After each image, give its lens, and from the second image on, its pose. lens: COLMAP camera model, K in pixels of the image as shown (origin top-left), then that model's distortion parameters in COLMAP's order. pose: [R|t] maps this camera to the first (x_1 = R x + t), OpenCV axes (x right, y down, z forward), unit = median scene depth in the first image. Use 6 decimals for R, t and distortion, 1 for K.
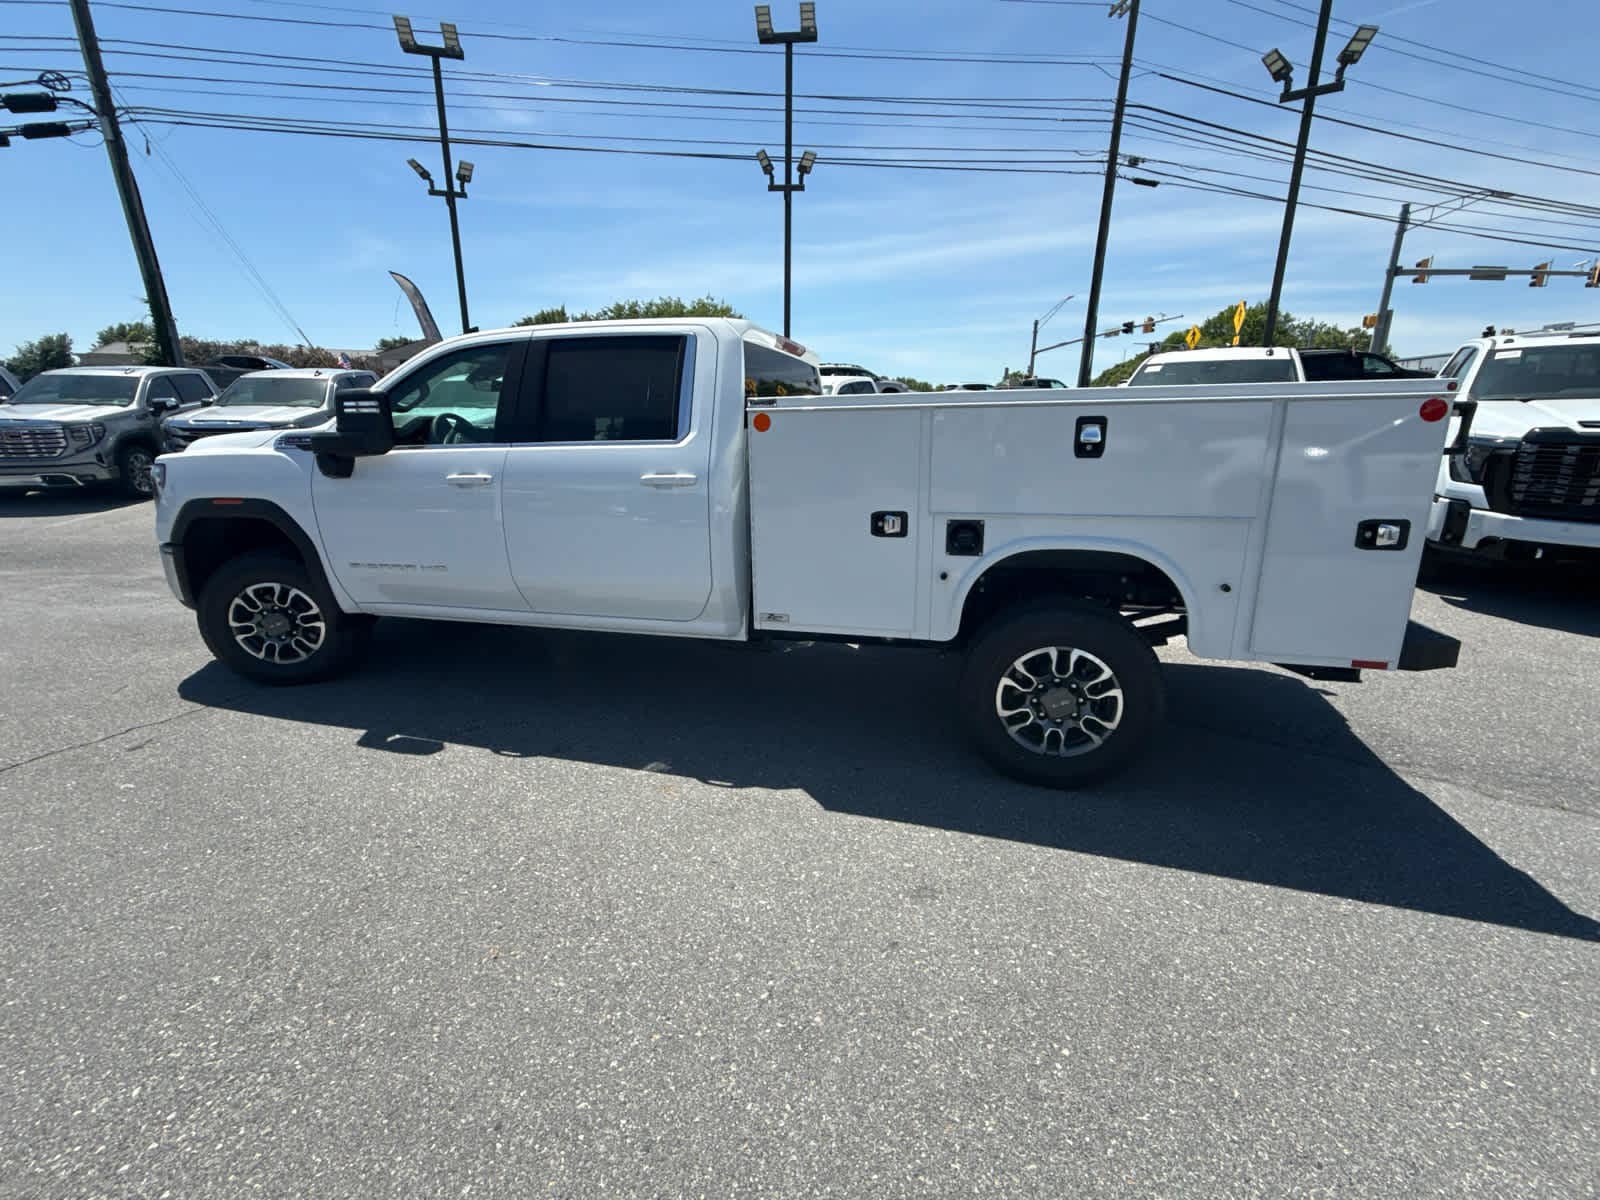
lens RADIAL K [[671.6, 0, 800.4], [0, 671.6, 603.7], [0, 0, 1]] dist [0.000875, -0.000013]
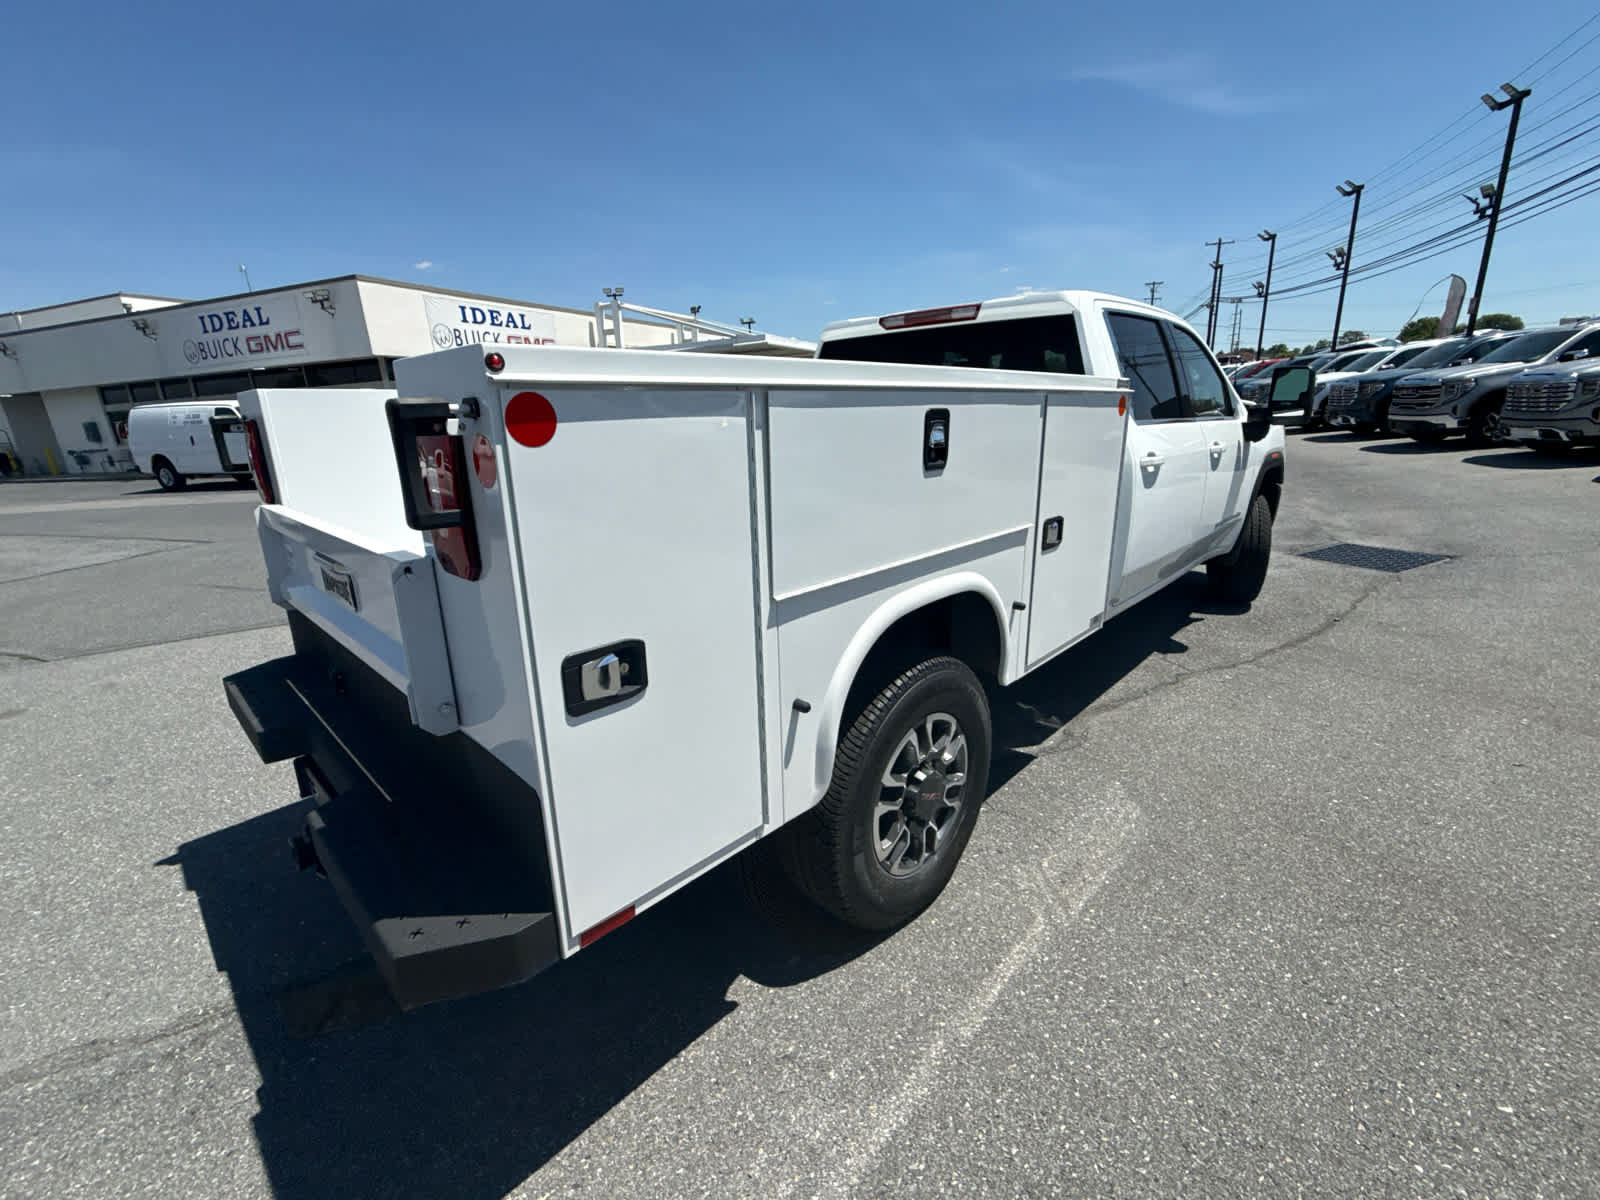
lens RADIAL K [[672.9, 0, 800.2], [0, 672.9, 606.0], [0, 0, 1]] dist [0.001331, -0.000354]
pose [[-0.475243, 0.267208, -0.838298, 0.861789], [-0.189916, 0.899156, 0.394272, -0.345868], [0.859114, 0.346581, -0.376571, 1.265844]]
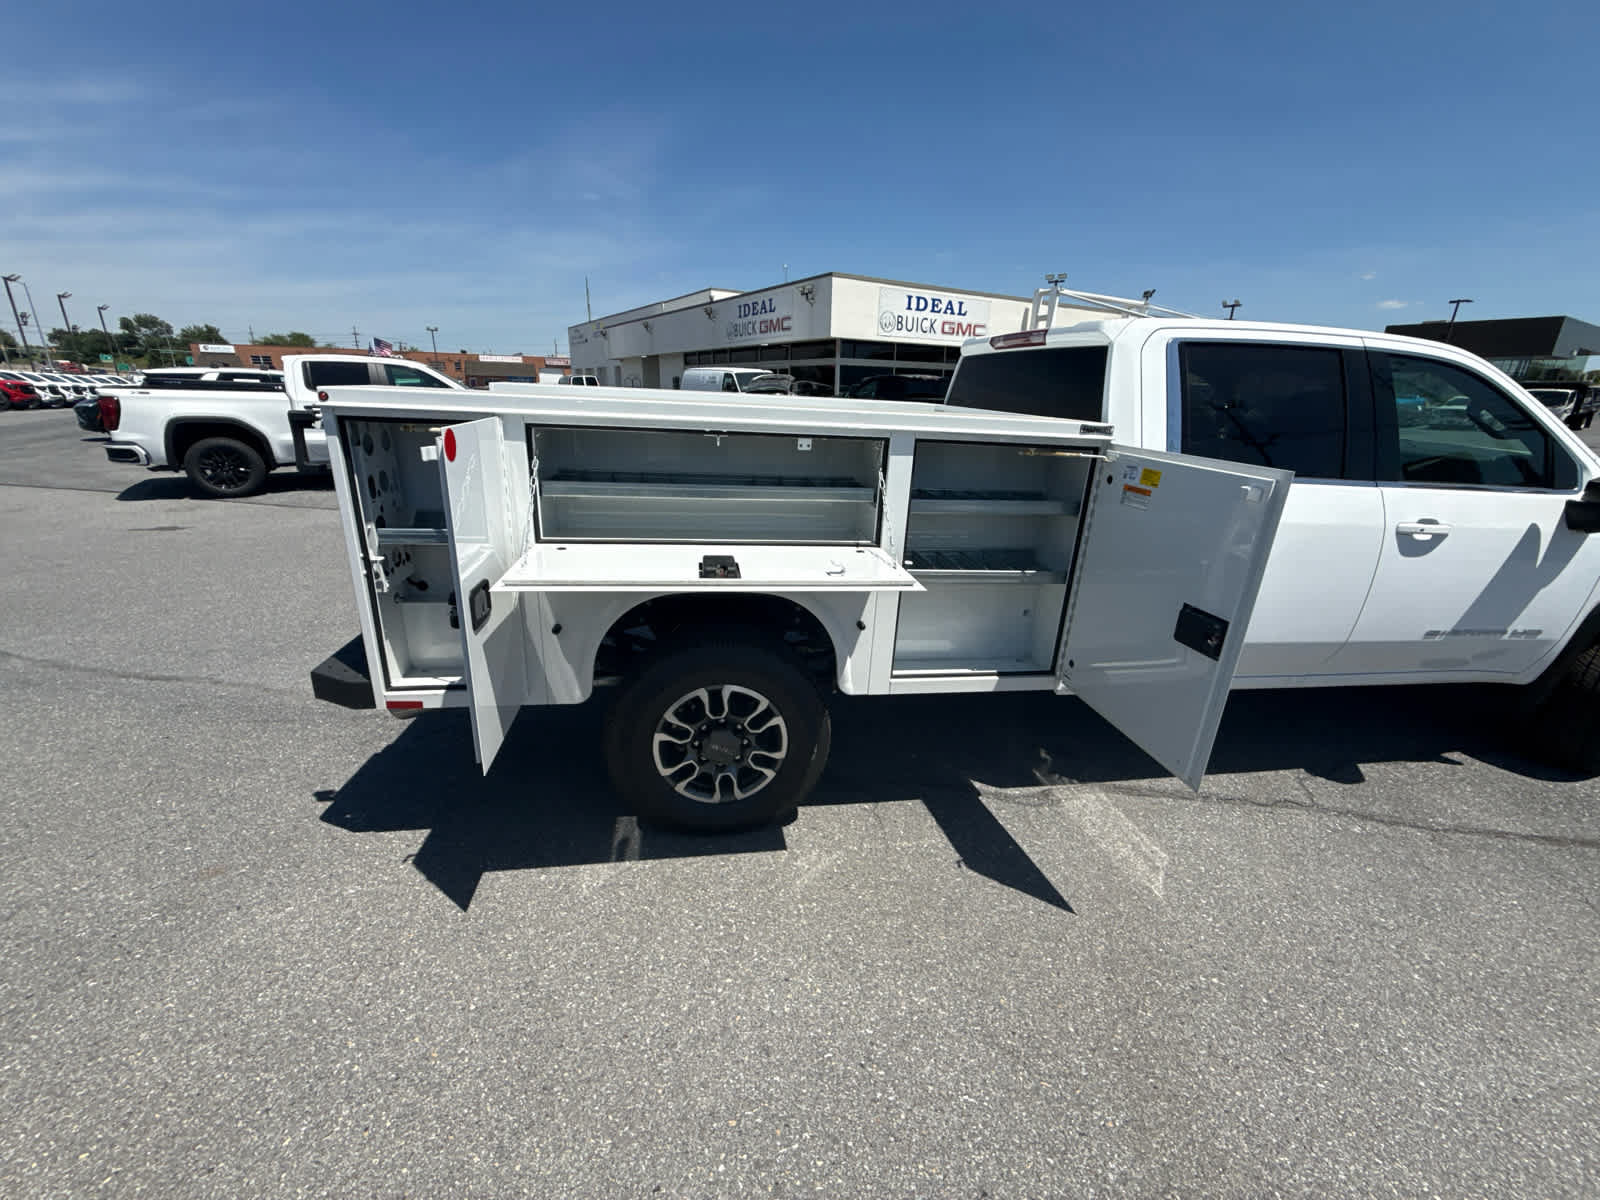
lens RADIAL K [[633.9, 0, 802.2], [0, 633.9, 604.0], [0, 0, 1]] dist [0.000982, -0.000166]
pose [[-0.909634, 0.105905, -0.401684, 0.575456], [-0.138663, 0.834089, 0.533918, -0.477379], [0.391584, 0.541369, -0.744031, 1.613688]]
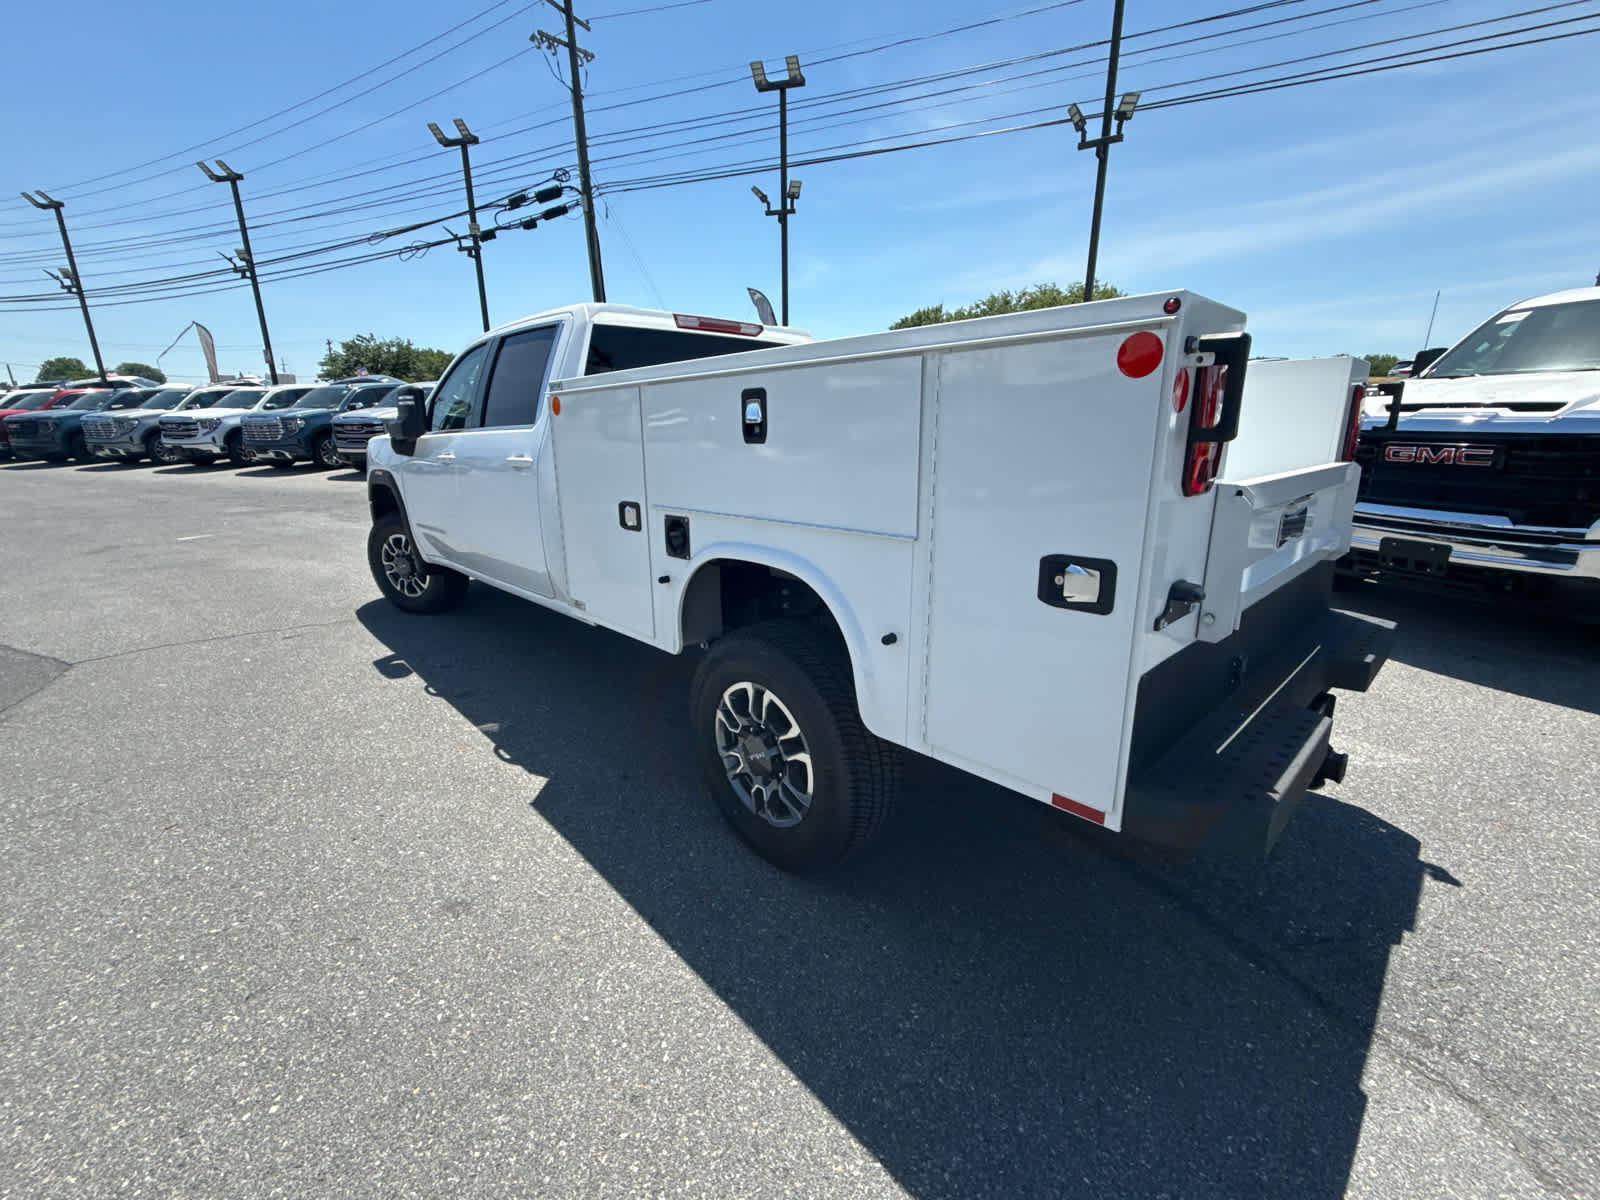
lens RADIAL K [[668.4, 0, 802.7], [0, 668.4, 607.5], [0, 0, 1]] dist [0.000848, 0.000366]
pose [[0.858245, 0.132316, -0.495892, 0.579767], [-0.125282, 0.990979, 0.047590, -0.050020], [0.497715, 0.021282, 0.867079, 0.246365]]
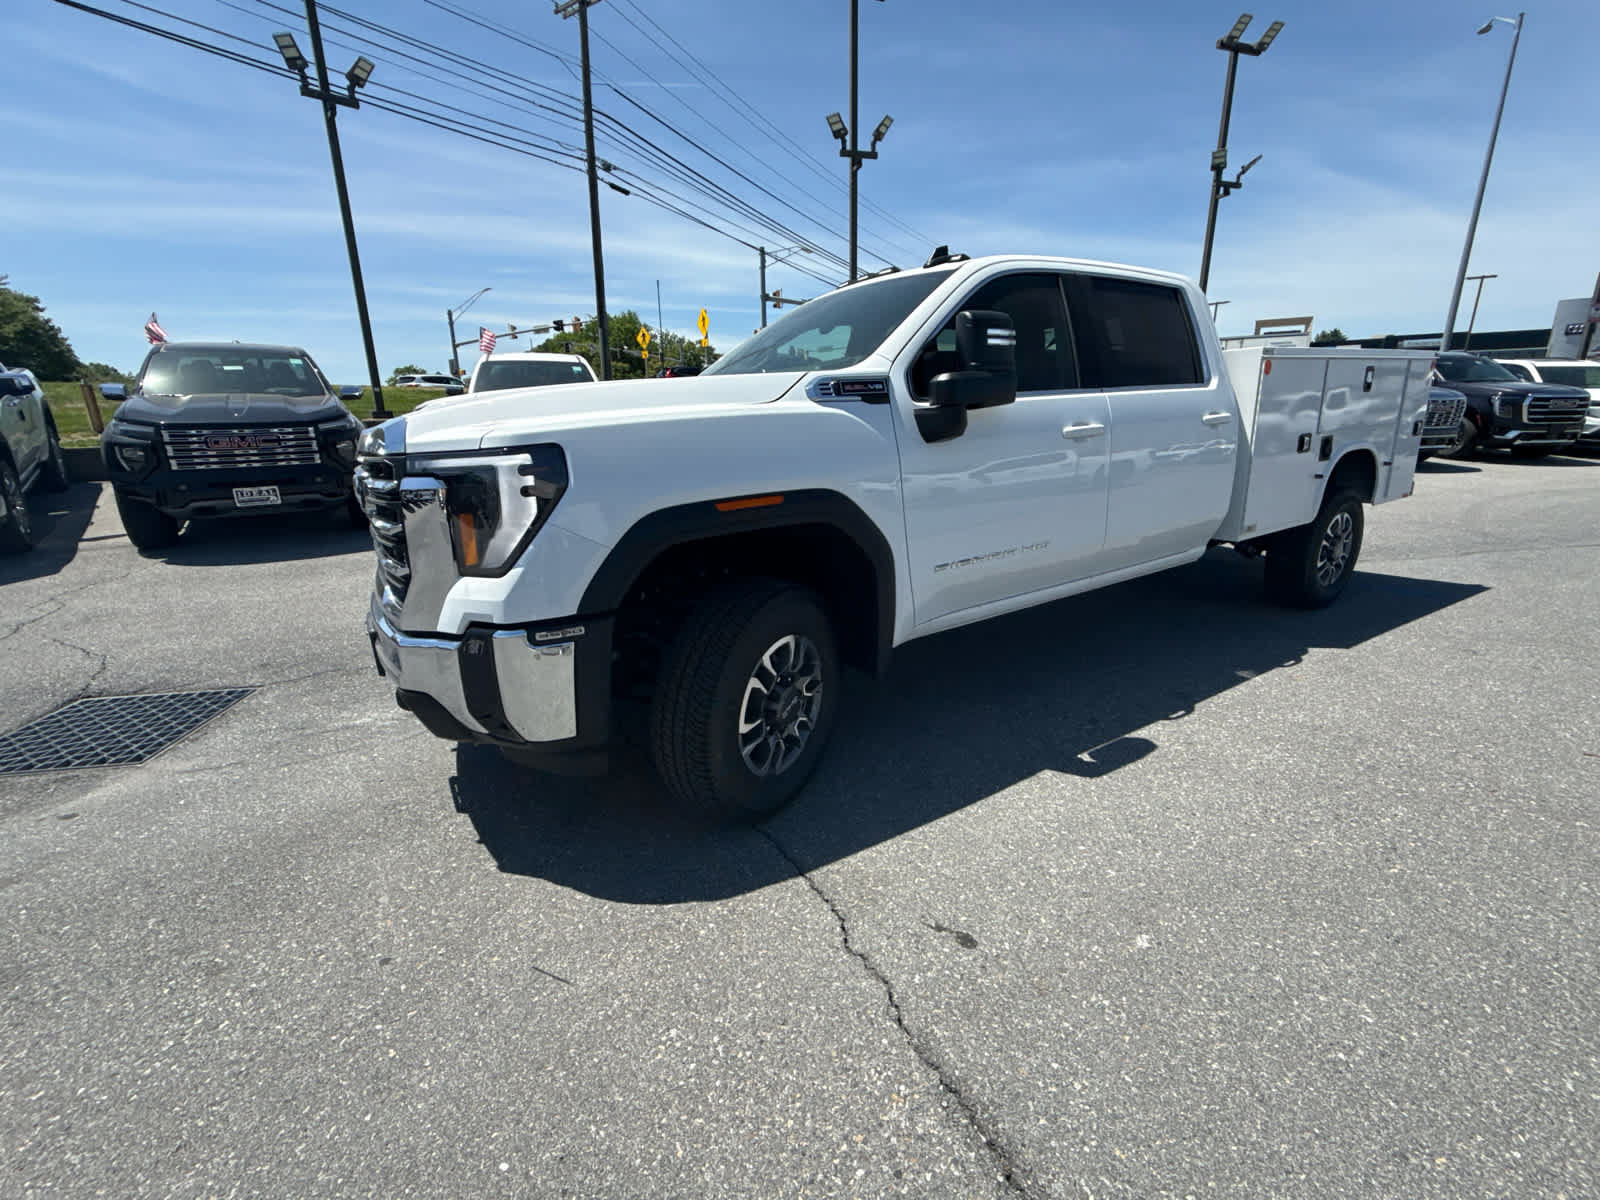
lens RADIAL K [[671.6, 0, 799.0], [0, 671.6, 604.9], [0, 0, 1]] dist [0.000460, 0.000553]
pose [[0.673477, -0.219277, 0.705937, -1.184911], [0.216282, 0.971651, 0.095476, -0.110939], [-0.706860, 0.088381, 0.701810, 0.579040]]
